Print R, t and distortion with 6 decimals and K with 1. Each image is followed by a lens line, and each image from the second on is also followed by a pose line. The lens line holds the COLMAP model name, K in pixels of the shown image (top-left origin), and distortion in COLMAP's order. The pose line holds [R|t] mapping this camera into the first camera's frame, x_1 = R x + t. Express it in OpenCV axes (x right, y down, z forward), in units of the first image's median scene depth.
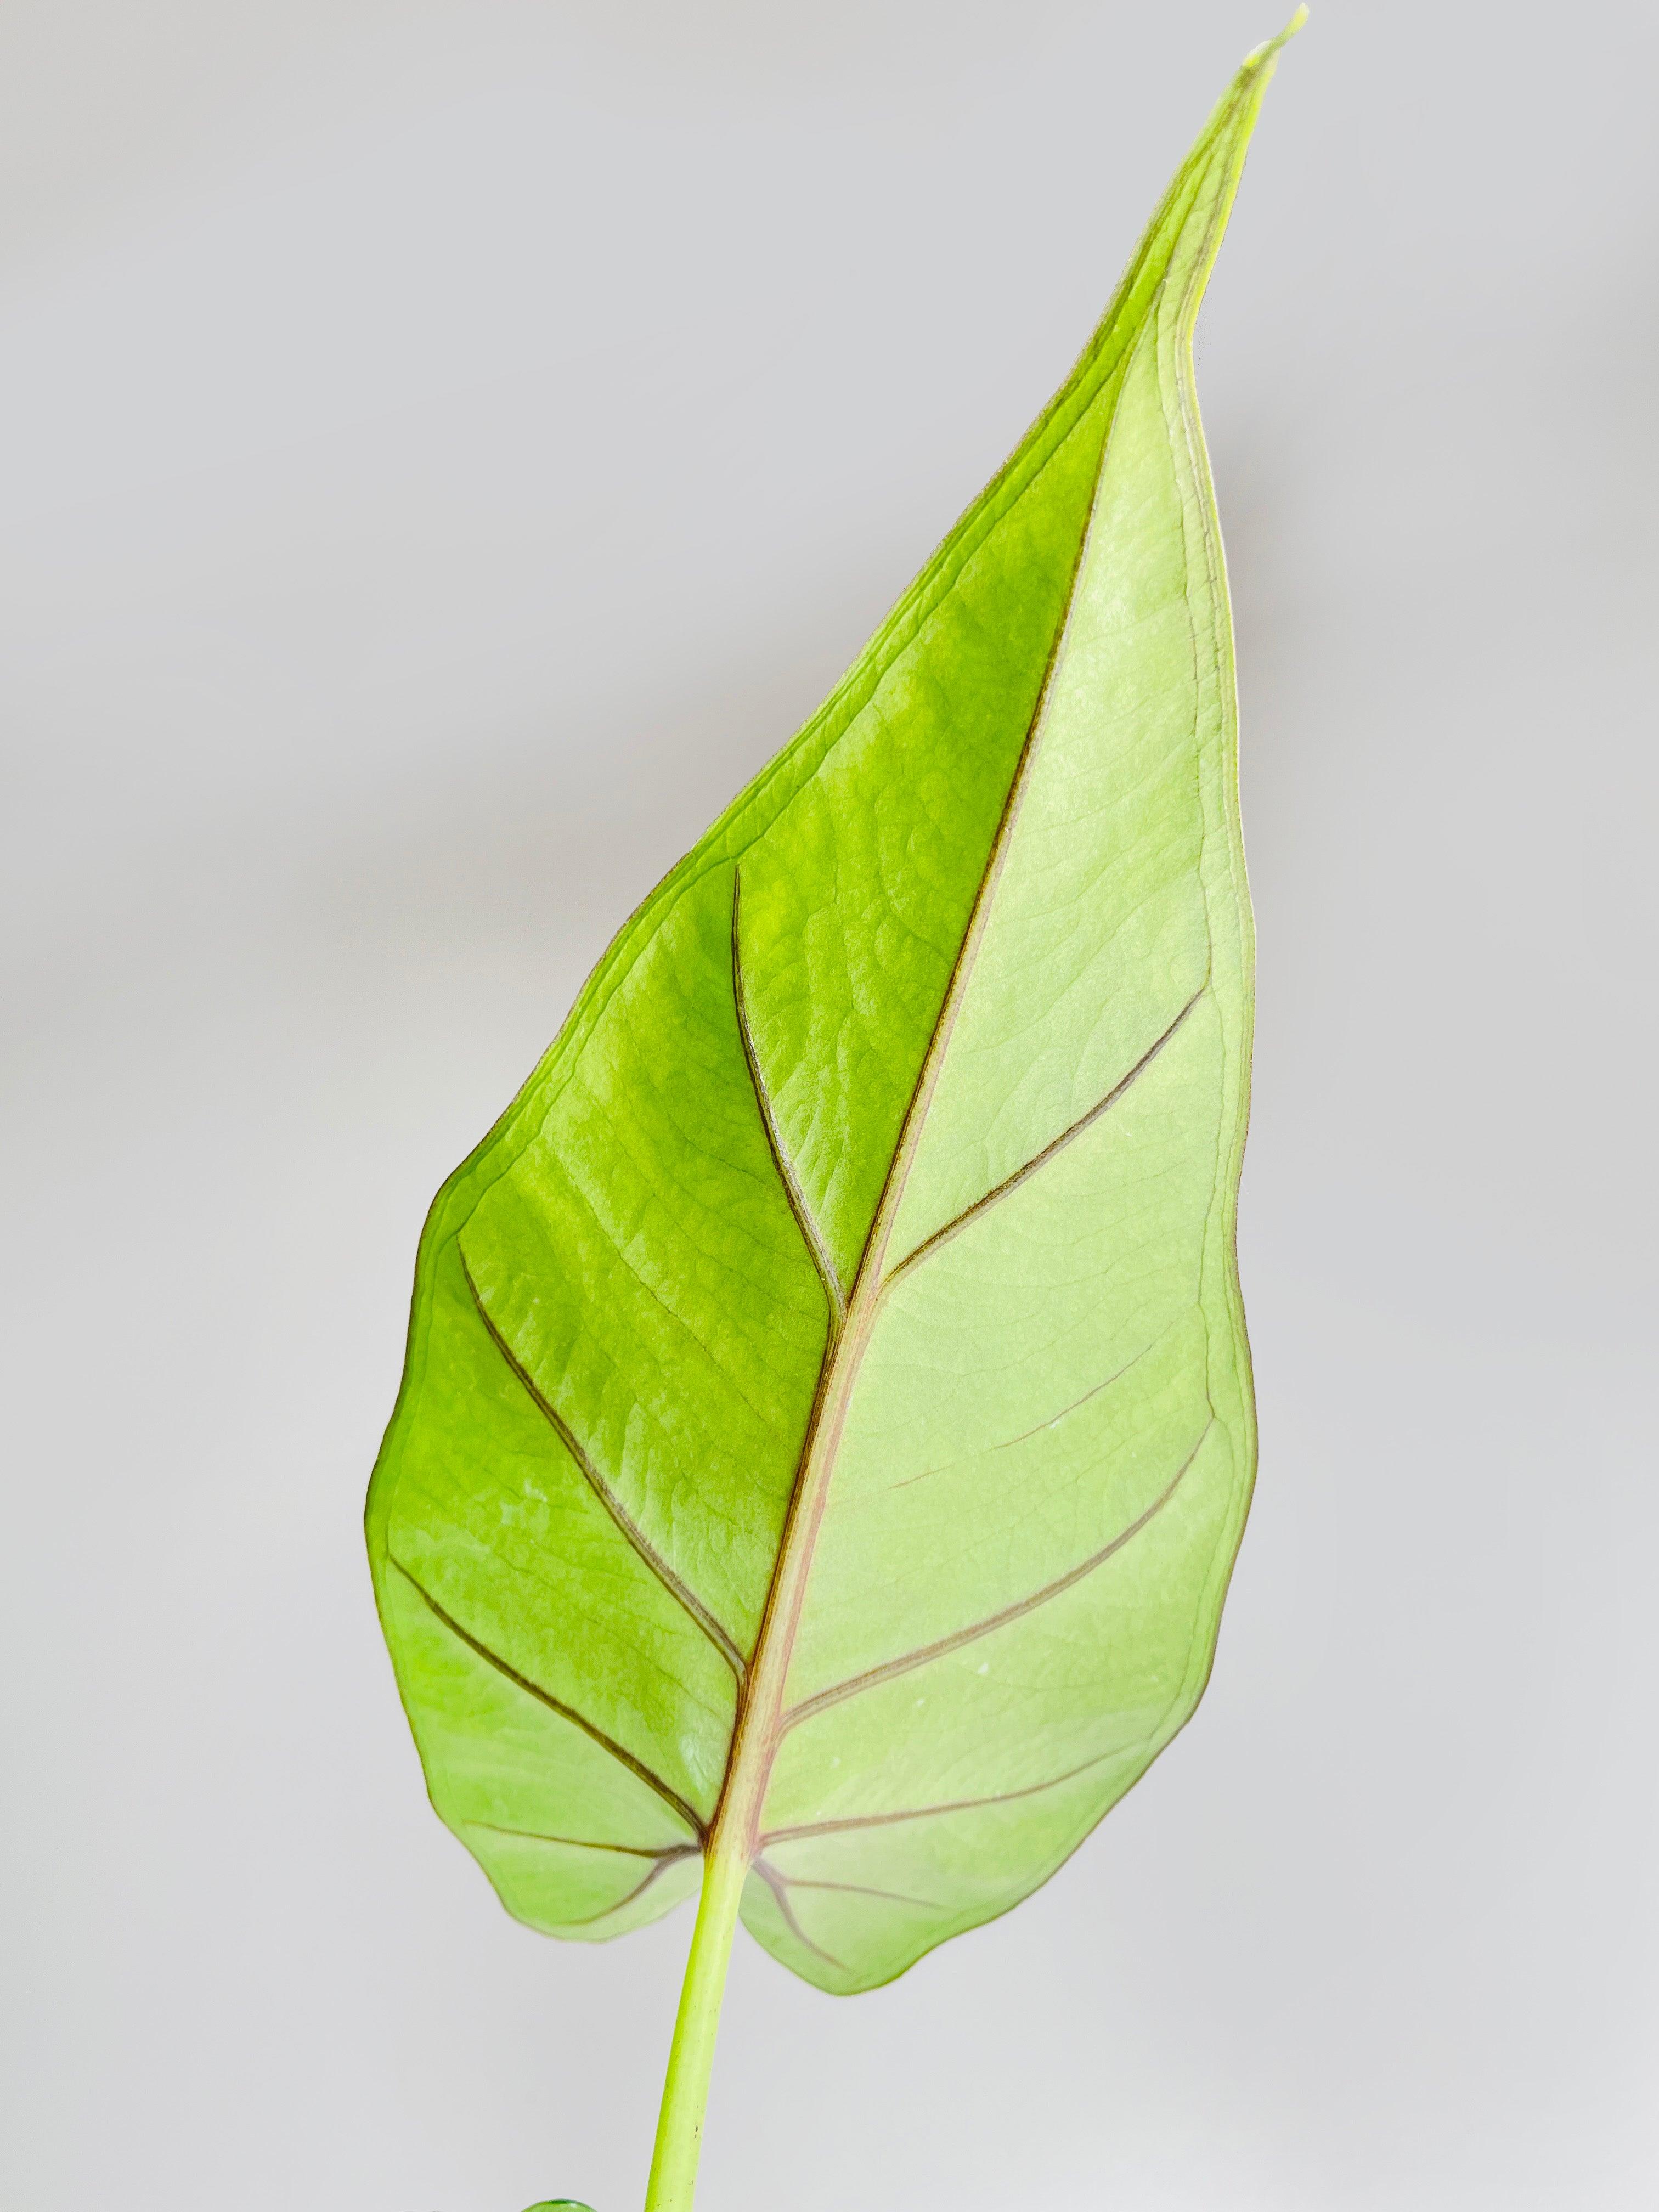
lens RADIAL K [[1817.0, 0, 829.5], [0, 1817.0, 1106.0], [0, 0, 1]] dist [0.050586, -0.150196]
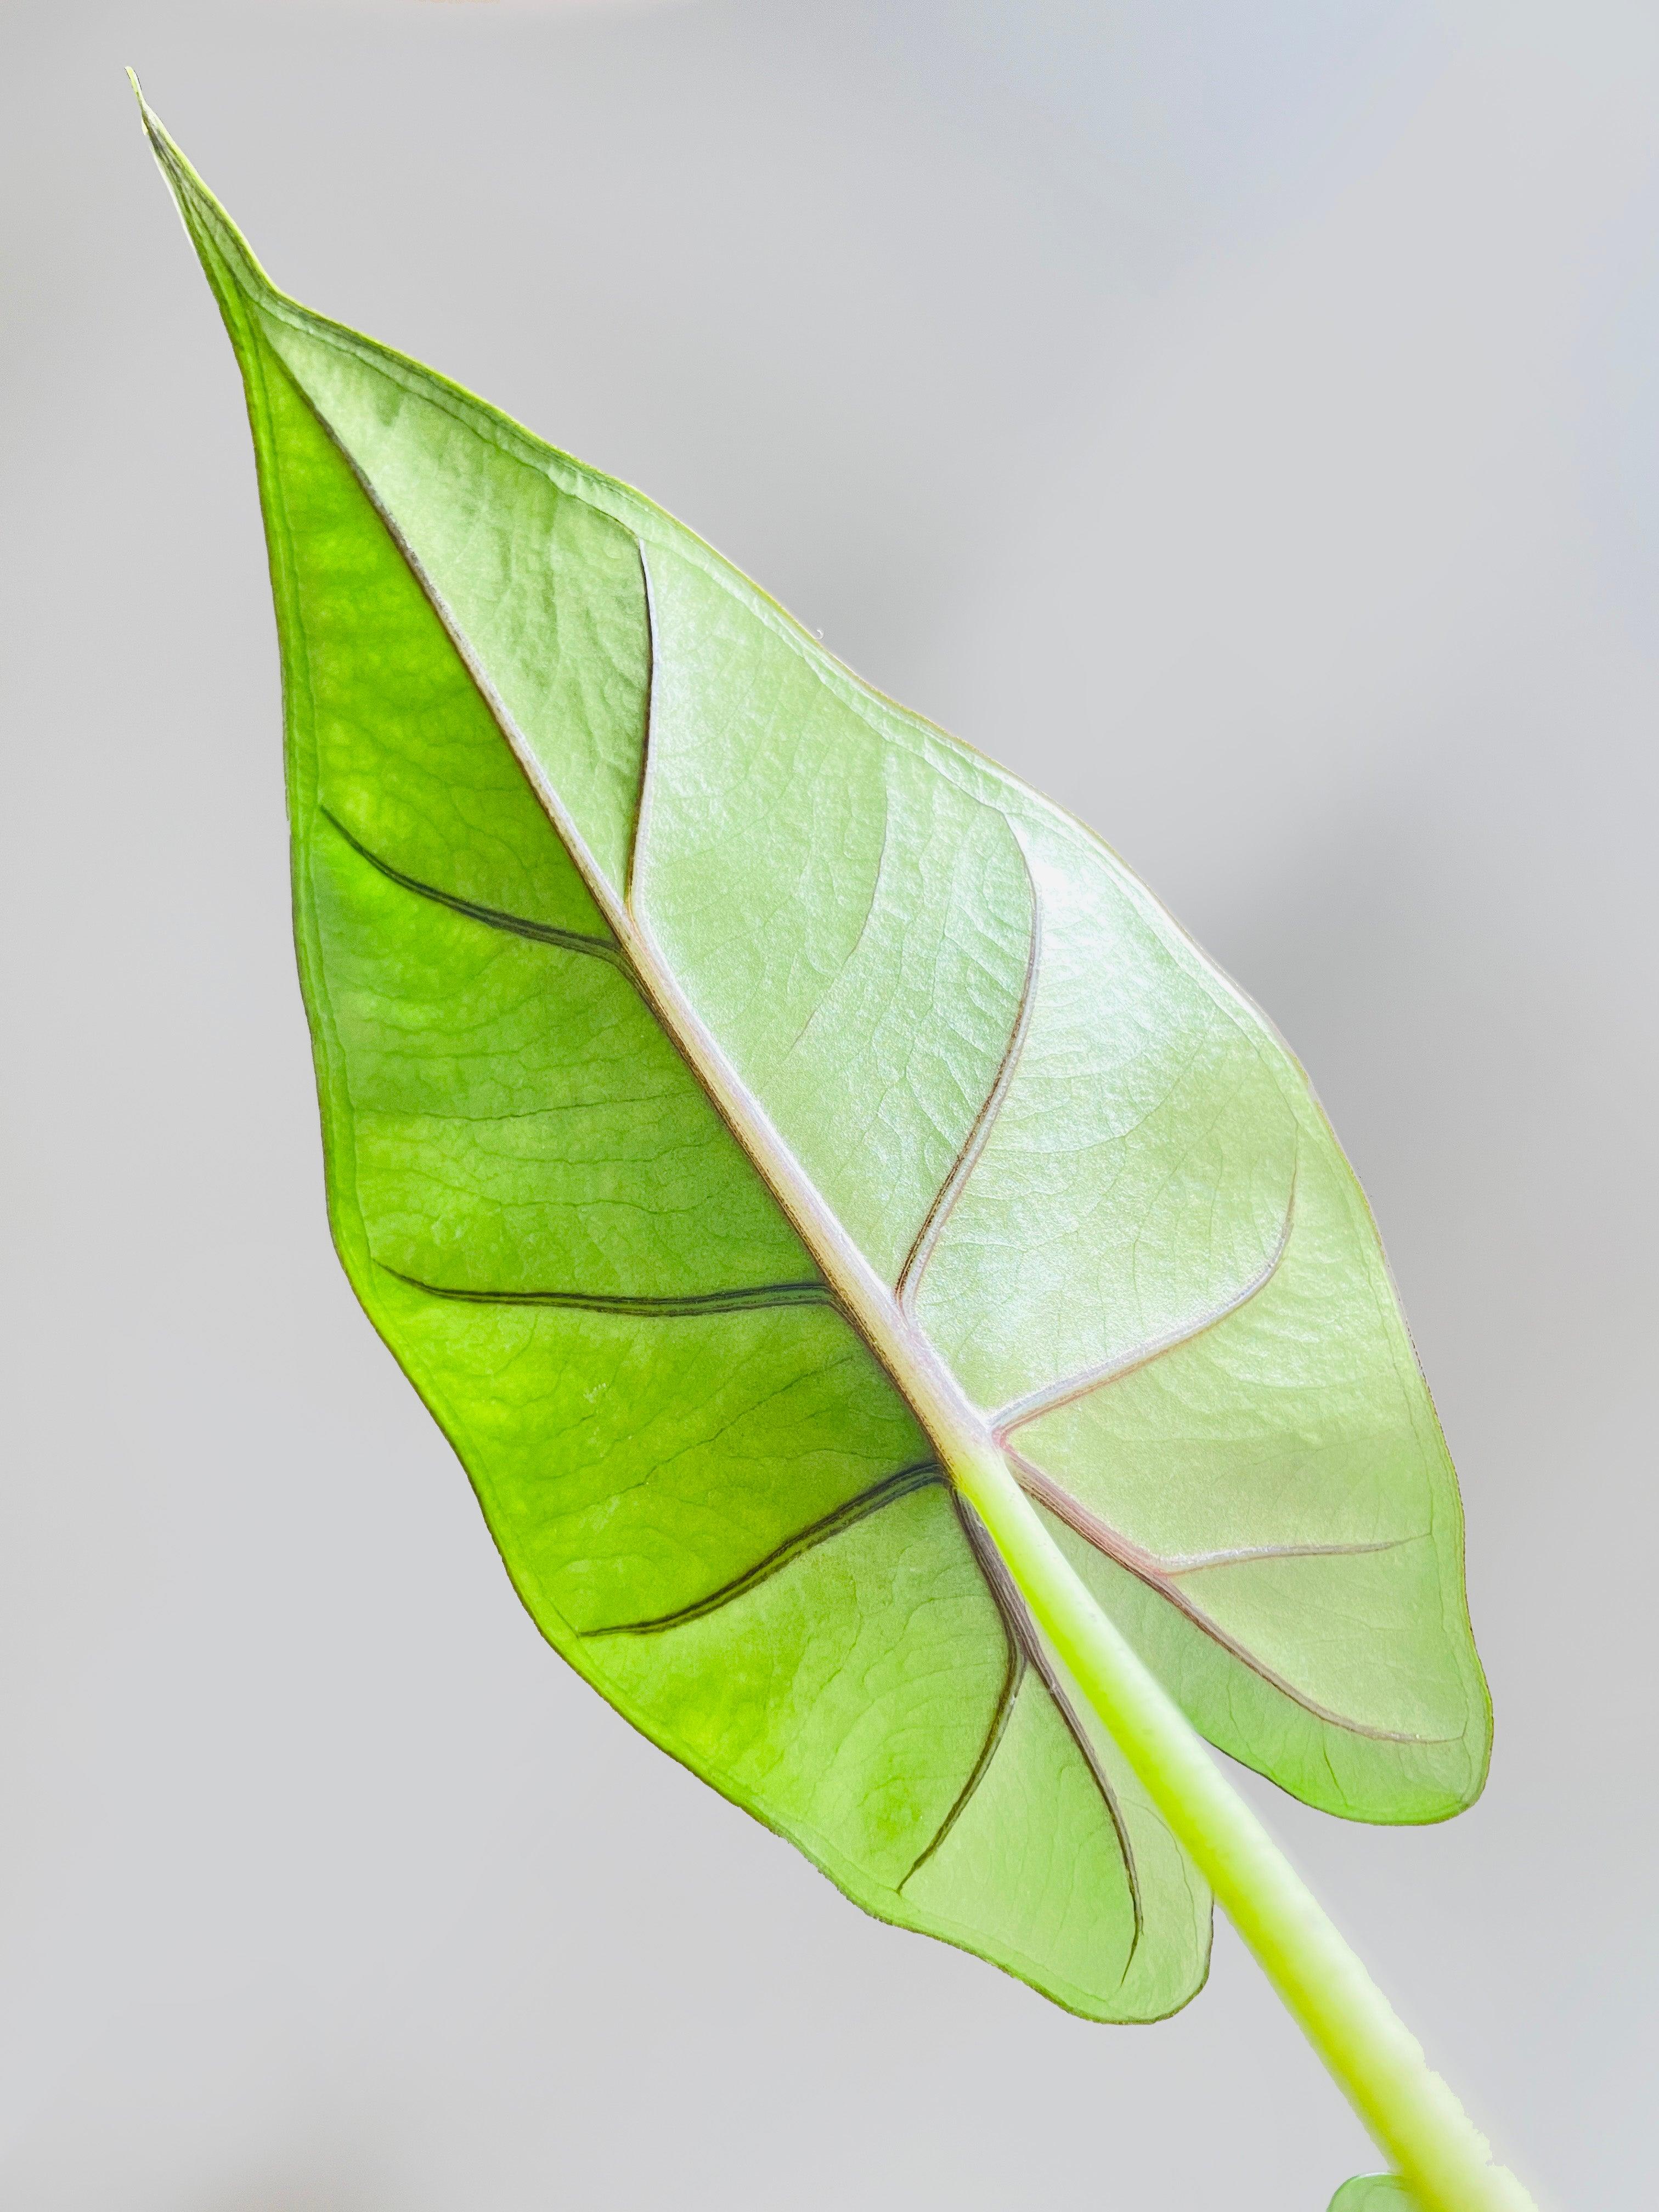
lens RADIAL K [[1817.0, 0, 829.5], [0, 1817.0, 1106.0], [0, 0, 1]] dist [0.050586, -0.150196]
pose [[0.697986, -0.709126, 0.099778, -0.079956], [0.633394, 0.546333, -0.548026, 0.857643], [0.334107, 0.445713, 0.830489, 0.240205]]
